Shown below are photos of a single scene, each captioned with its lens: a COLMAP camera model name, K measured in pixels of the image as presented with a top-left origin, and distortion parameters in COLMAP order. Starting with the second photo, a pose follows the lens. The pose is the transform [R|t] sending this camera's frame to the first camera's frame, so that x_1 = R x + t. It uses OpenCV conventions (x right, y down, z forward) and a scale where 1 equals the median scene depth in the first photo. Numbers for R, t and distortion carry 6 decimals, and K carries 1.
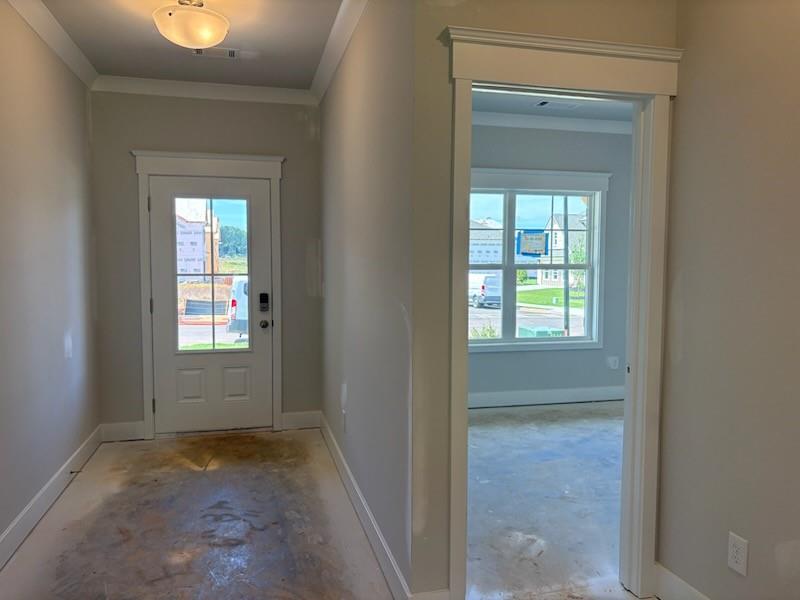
lens RADIAL K [[607.4, 0, 394.9], [0, 607.4, 295.0], [0, 0, 1]] dist [0.030859, -0.030658]
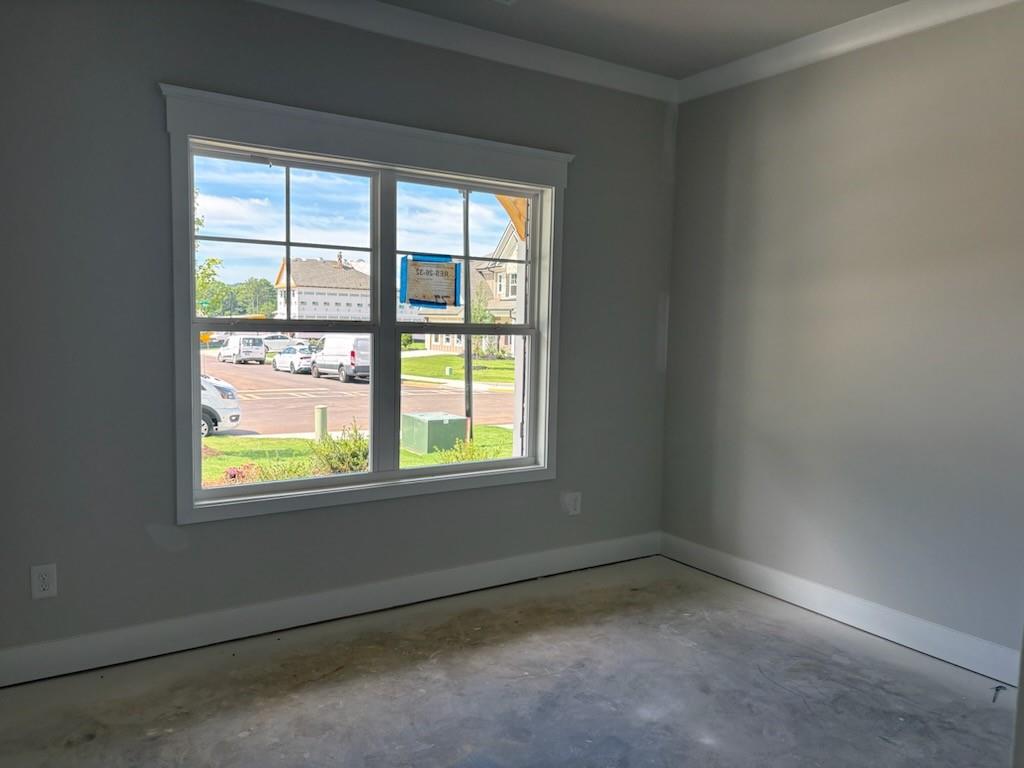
lens RADIAL K [[777.5, 0, 509.8], [0, 777.5, 384.0], [0, 0, 1]] dist [0.030859, -0.030658]
pose [[0.942748, -0.011395, 0.333310, 0.070017], [0.001836, 0.999578, 0.028980, -0.018239], [-0.333500, -0.026709, 0.942372, 0.355652]]
